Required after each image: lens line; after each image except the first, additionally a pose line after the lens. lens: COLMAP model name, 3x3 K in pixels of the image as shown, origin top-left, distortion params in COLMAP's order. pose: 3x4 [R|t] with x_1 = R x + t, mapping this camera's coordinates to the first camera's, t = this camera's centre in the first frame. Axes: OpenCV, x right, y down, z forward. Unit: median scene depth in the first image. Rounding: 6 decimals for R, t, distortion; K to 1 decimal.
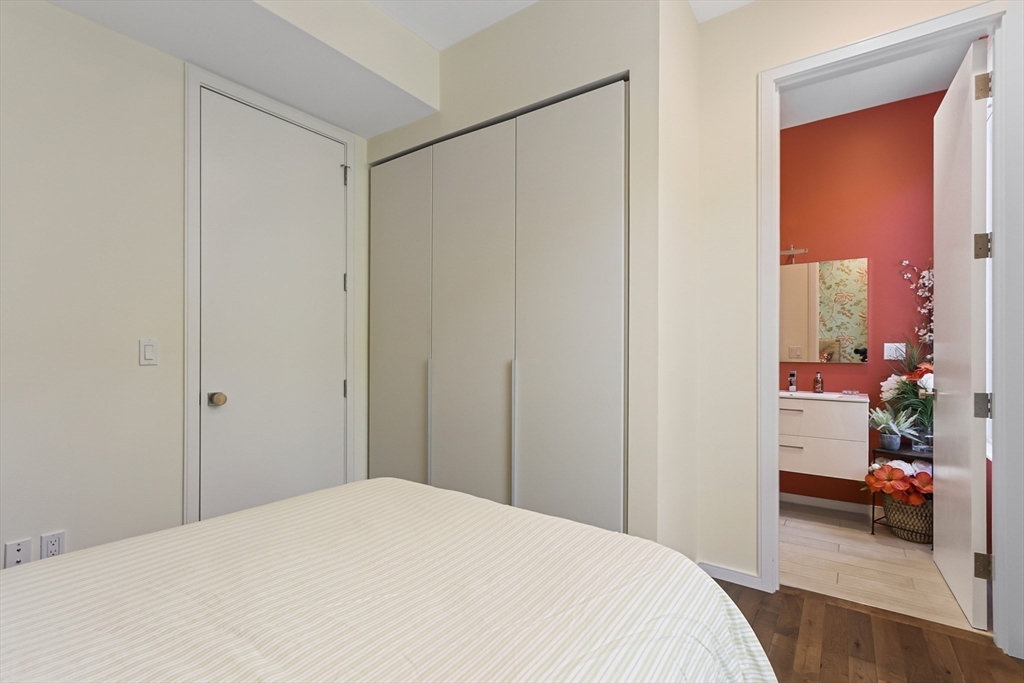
lens RADIAL K [[464.5, 0, 508.7], [0, 464.5, 353.3], [0, 0, 1]] dist [0.002193, 0.000498]
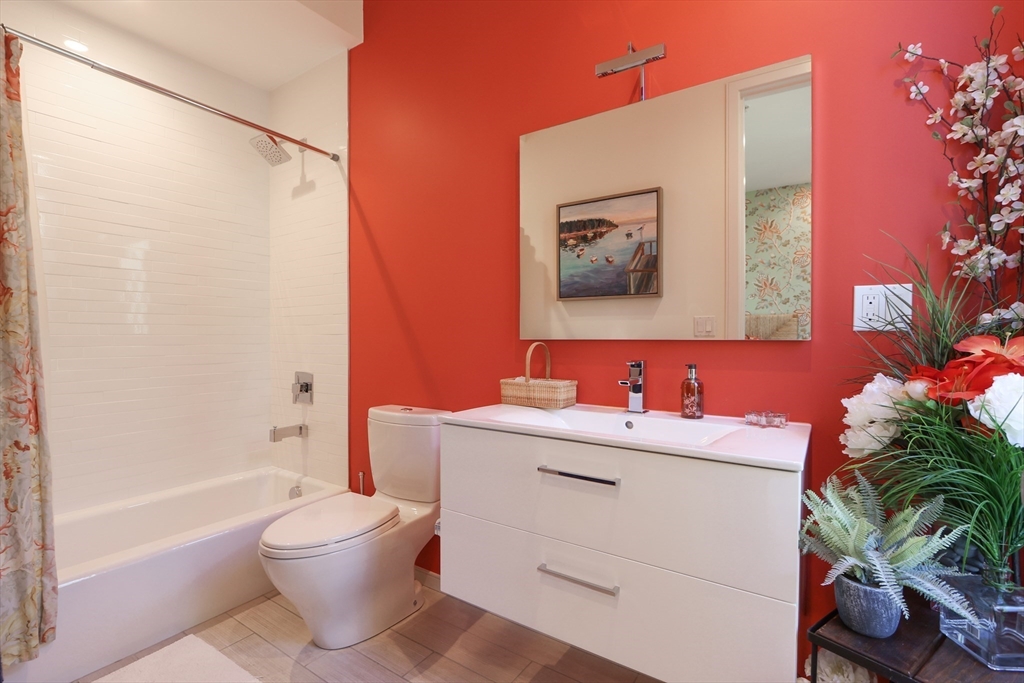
lens RADIAL K [[472.3, 0, 509.8], [0, 472.3, 341.5], [0, 0, 1]] dist [-0.001285, 0.000031]
pose [[0.999157, 0.002280, 0.040984, 0.554338], [-0.002459, 0.999988, 0.004298, 0.021907], [-0.040974, -0.004395, 0.999151, 0.680936]]
